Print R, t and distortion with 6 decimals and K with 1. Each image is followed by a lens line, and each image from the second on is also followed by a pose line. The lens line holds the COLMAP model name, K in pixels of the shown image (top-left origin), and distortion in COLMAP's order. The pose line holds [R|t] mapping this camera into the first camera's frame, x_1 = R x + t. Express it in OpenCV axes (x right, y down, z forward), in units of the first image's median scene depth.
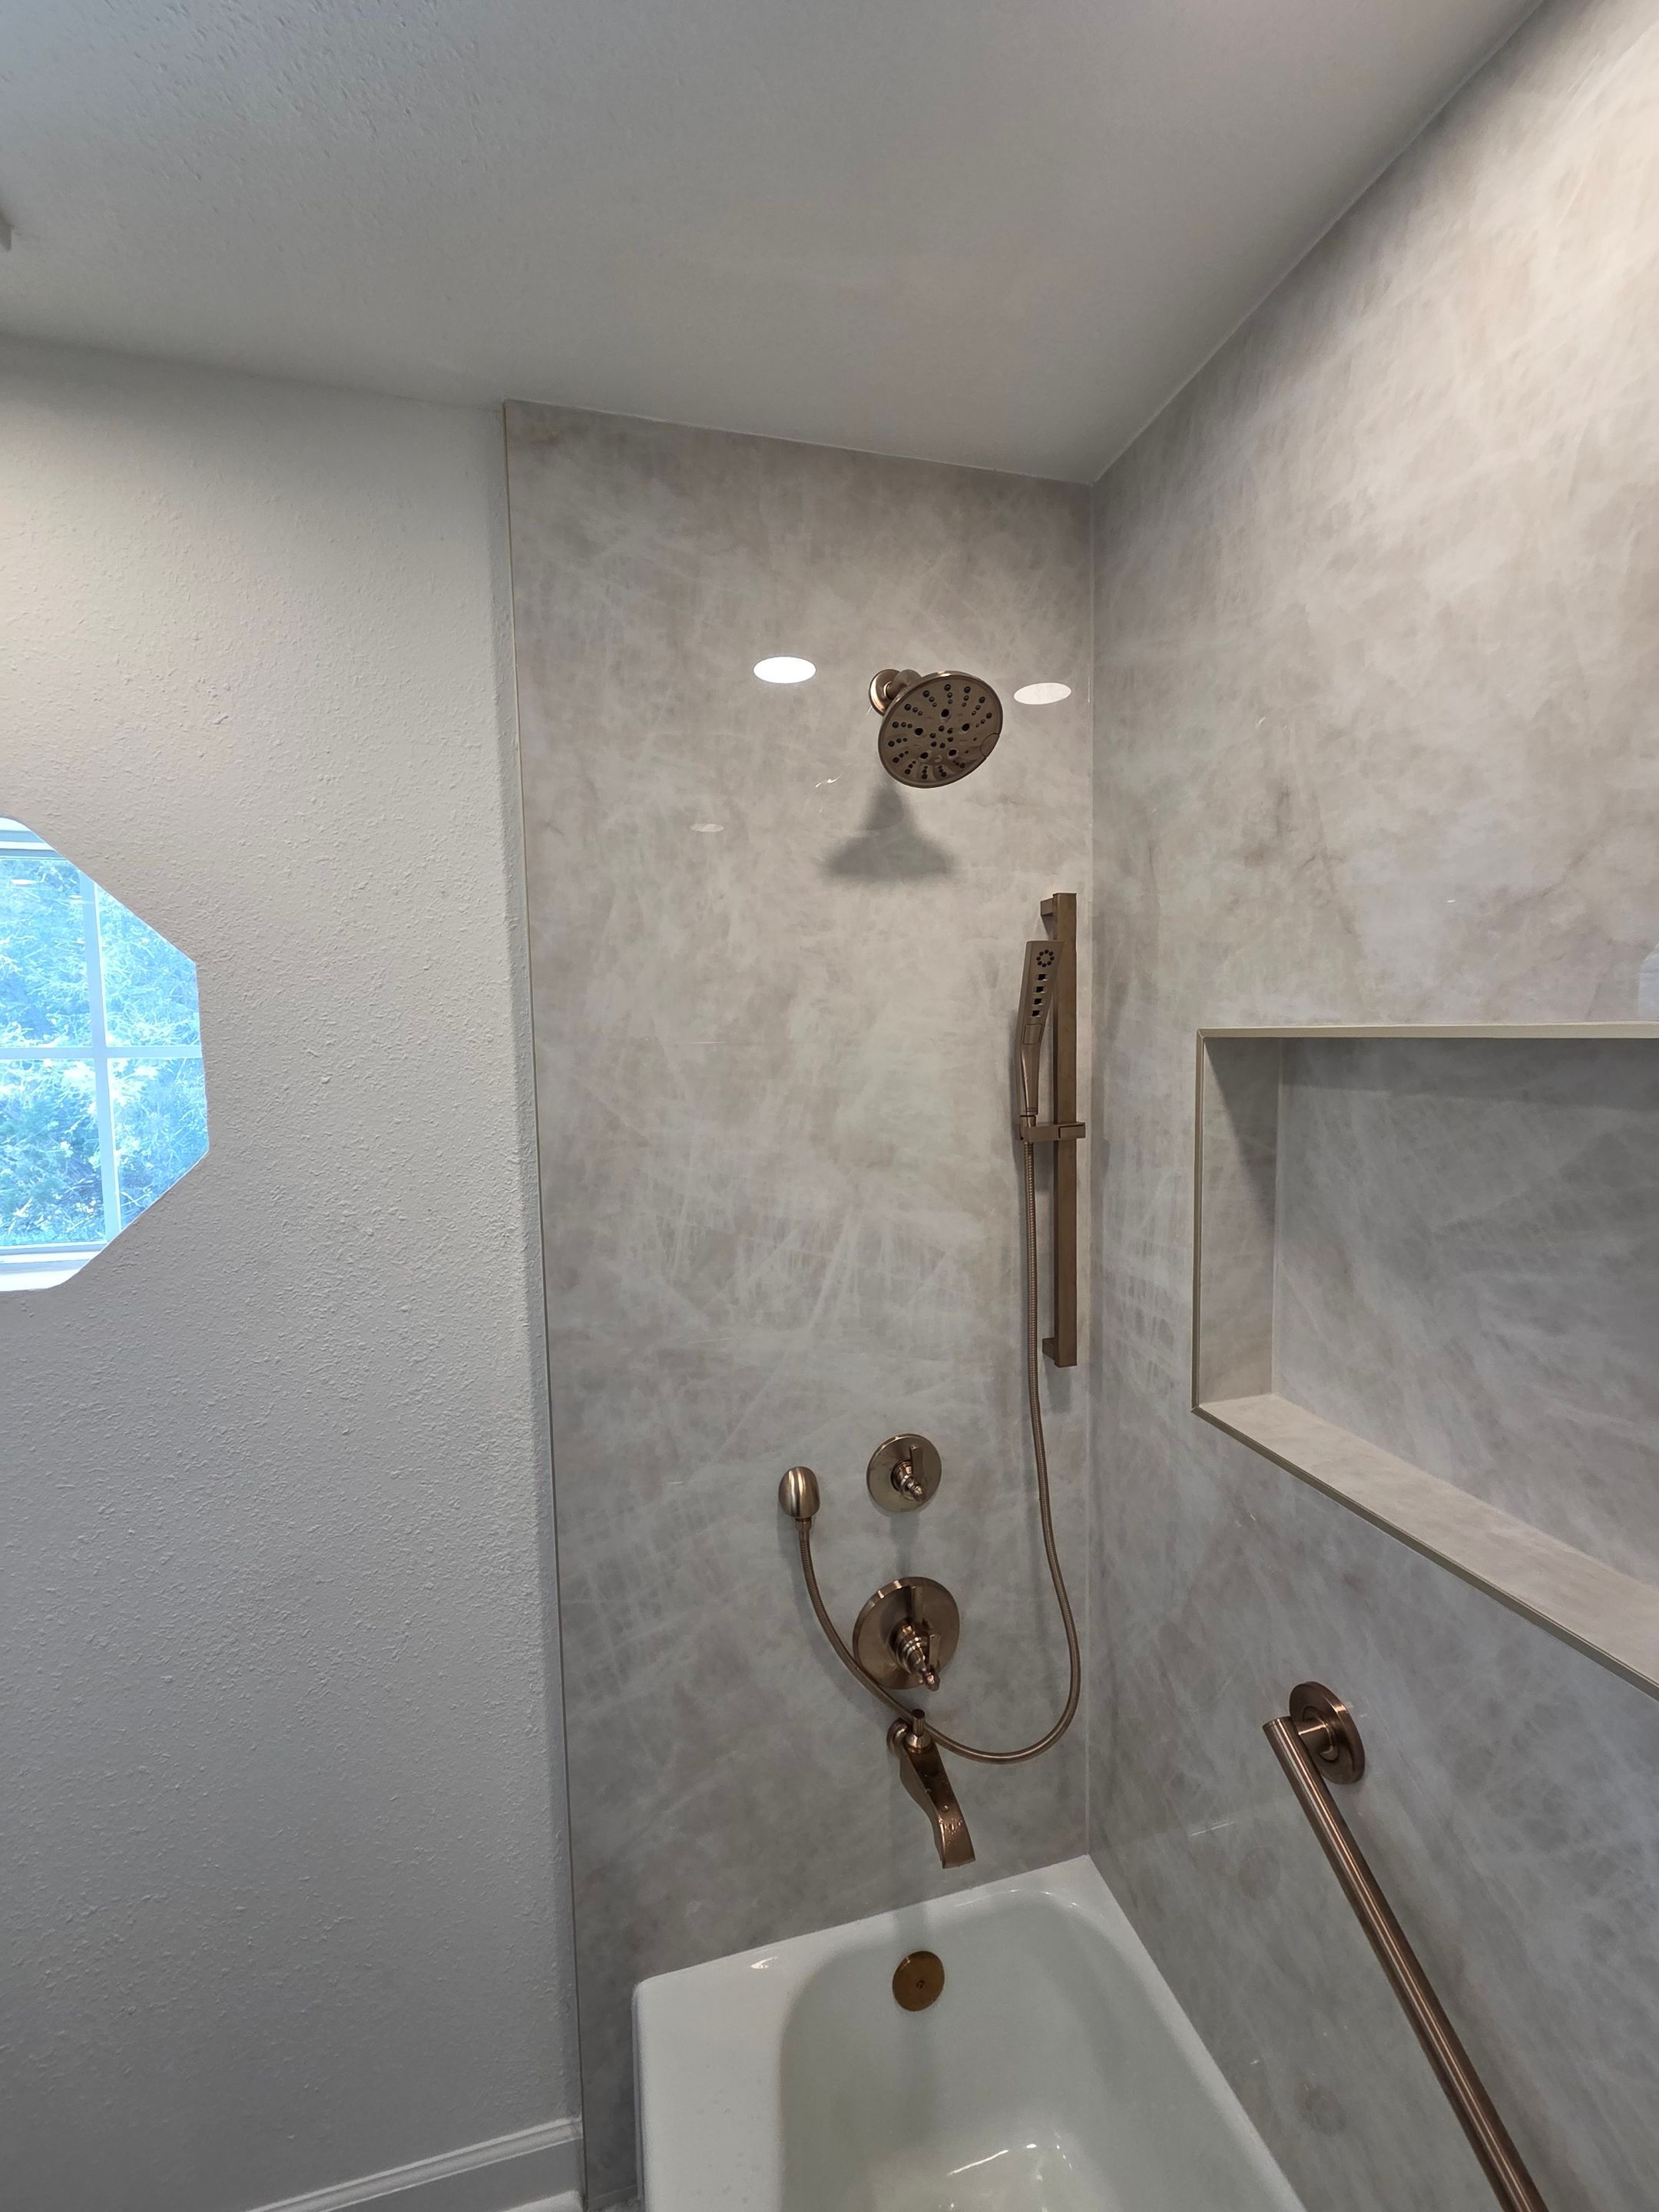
lens RADIAL K [[909.5, 0, 825.4], [0, 909.5, 1092.9], [0, 0, 1]] dist [0.003220, -0.000596]
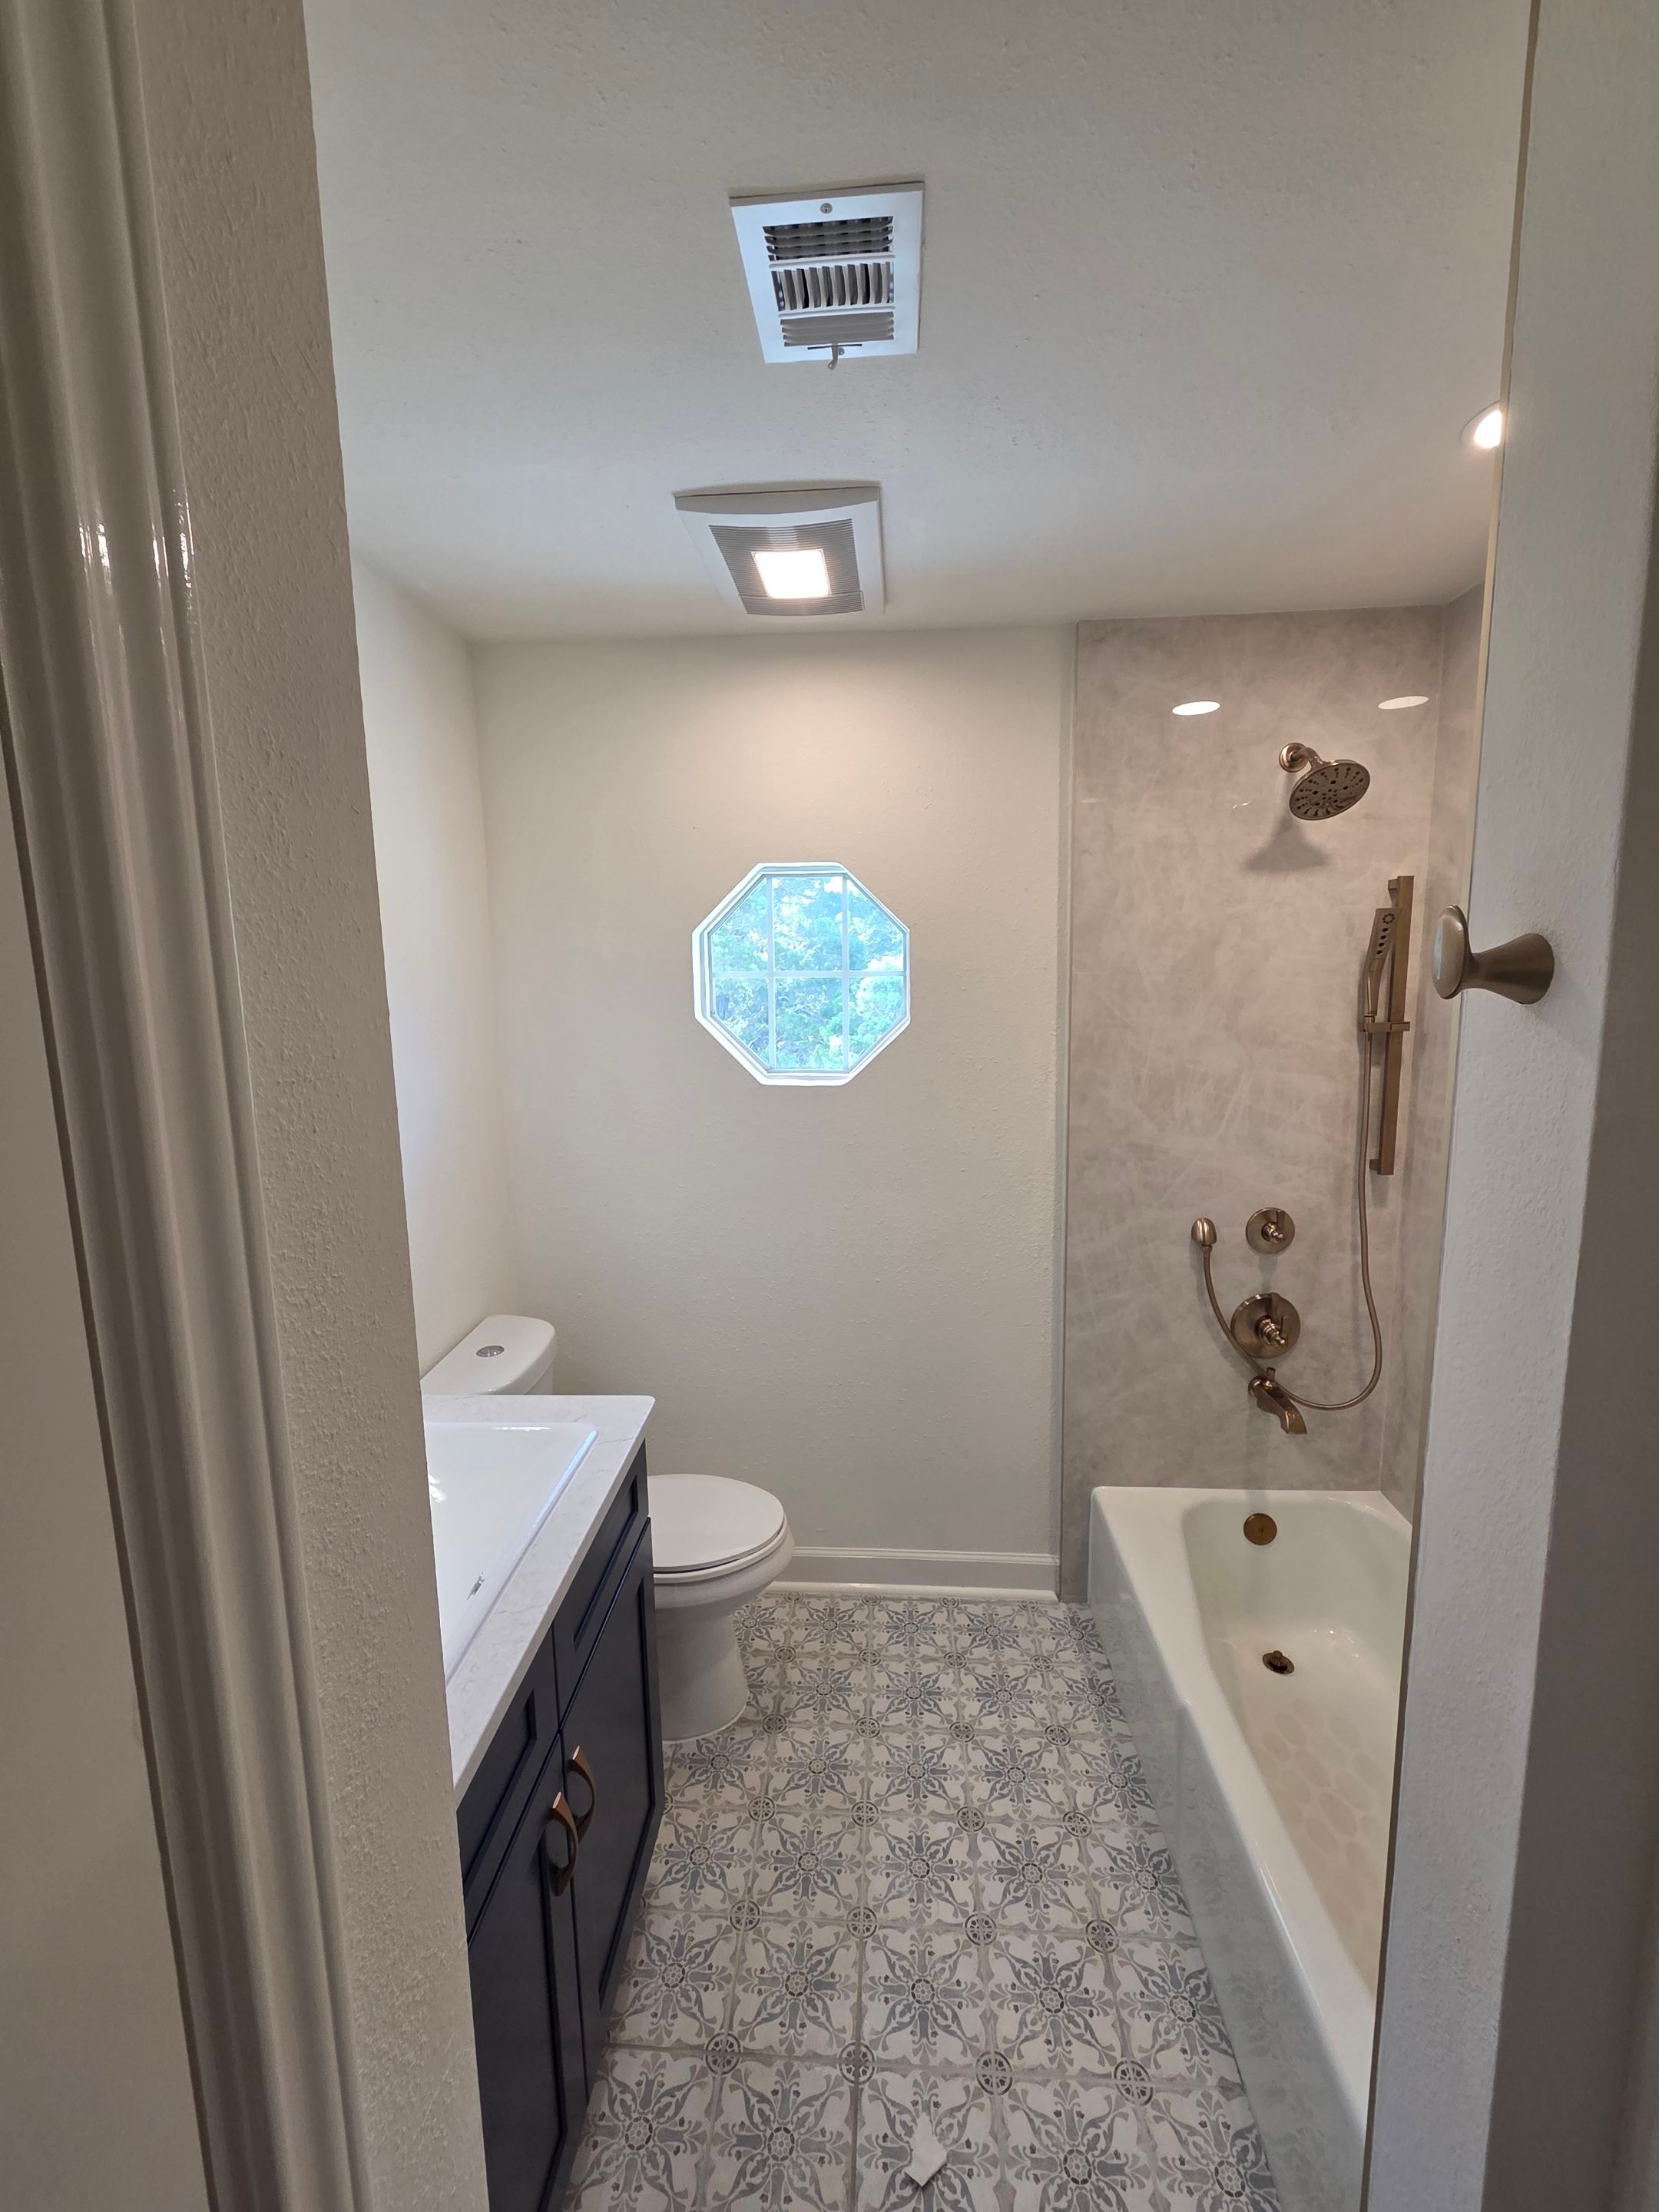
lens RADIAL K [[909.5, 0, 828.3], [0, 909.5, 1110.2], [0, 0, 1]] dist [0.003220, -0.000596]
pose [[0.949238, 0.046851, -0.311050, -0.180598], [-0.022782, 0.996489, 0.080570, 0.083950], [0.313733, -0.069394, 0.946972, -0.853132]]
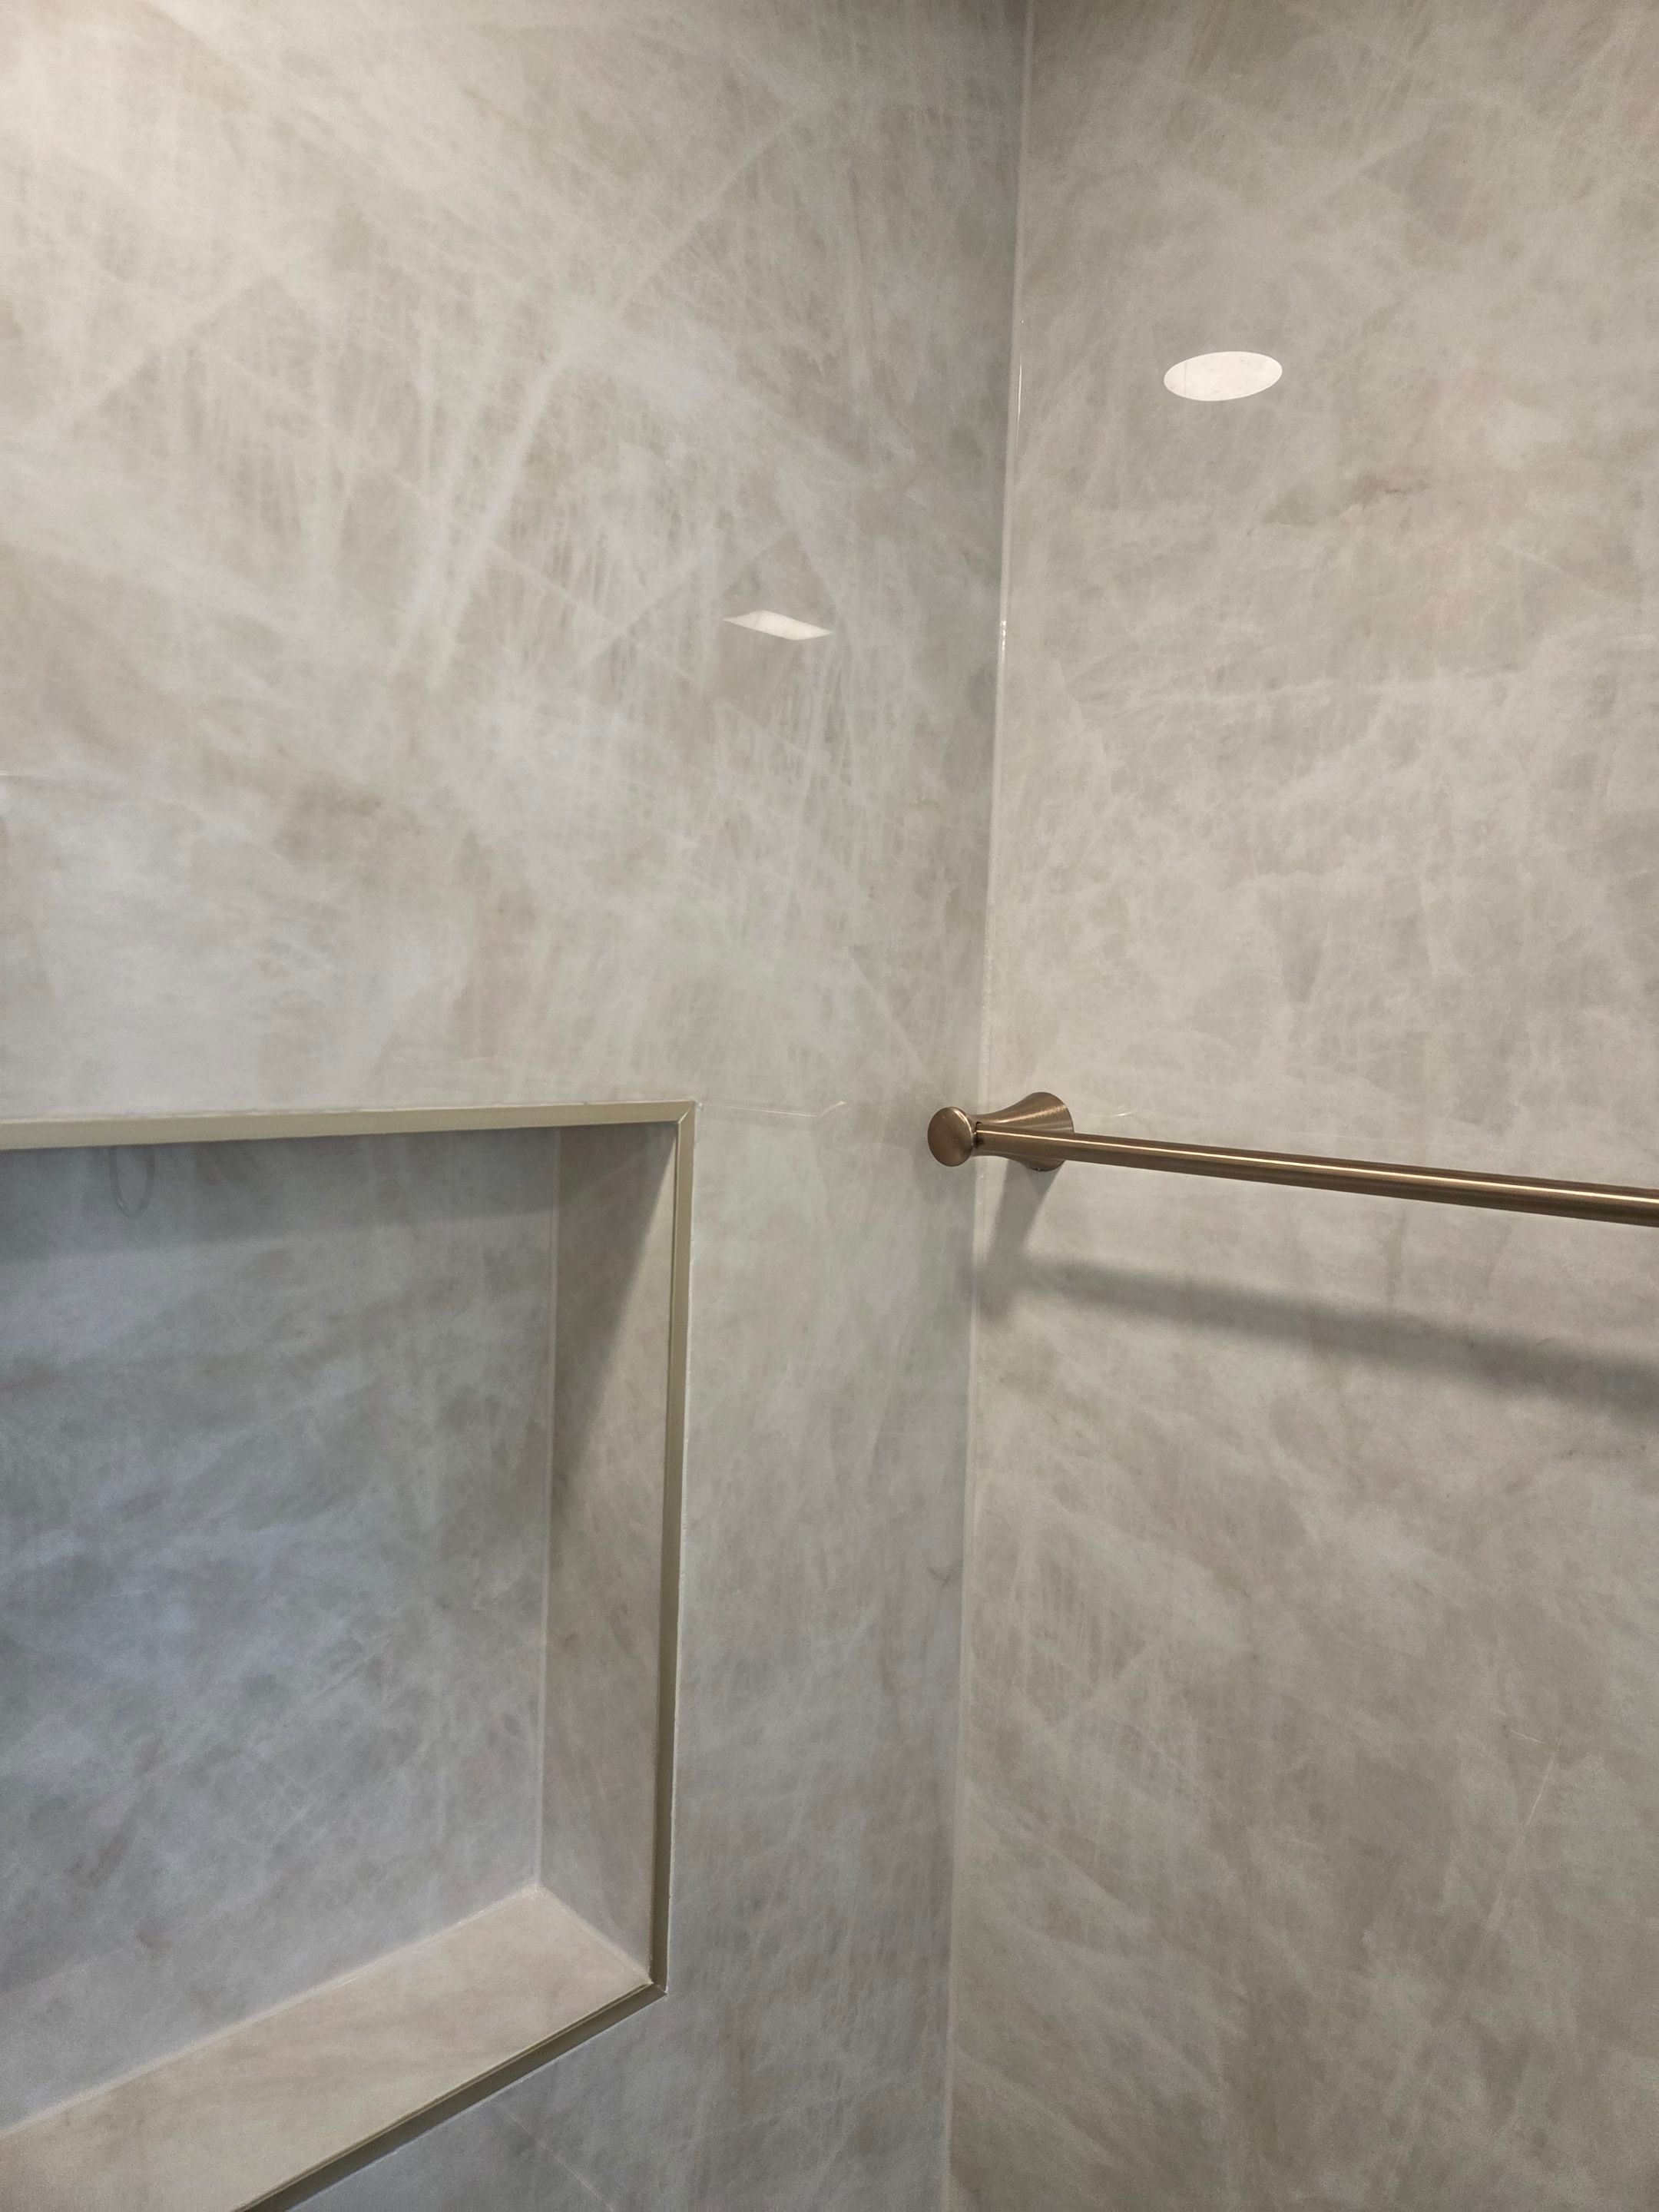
lens RADIAL K [[1498.5, 0, 829.4], [0, 1498.5, 1097.2], [0, 0, 1]] dist [0.033019, -0.005801]
pose [[0.485810, 0.082649, -0.870148, 0.651995], [-0.111568, 0.993240, 0.032051, -0.075941], [0.866915, 0.081510, 0.491747, 0.541367]]
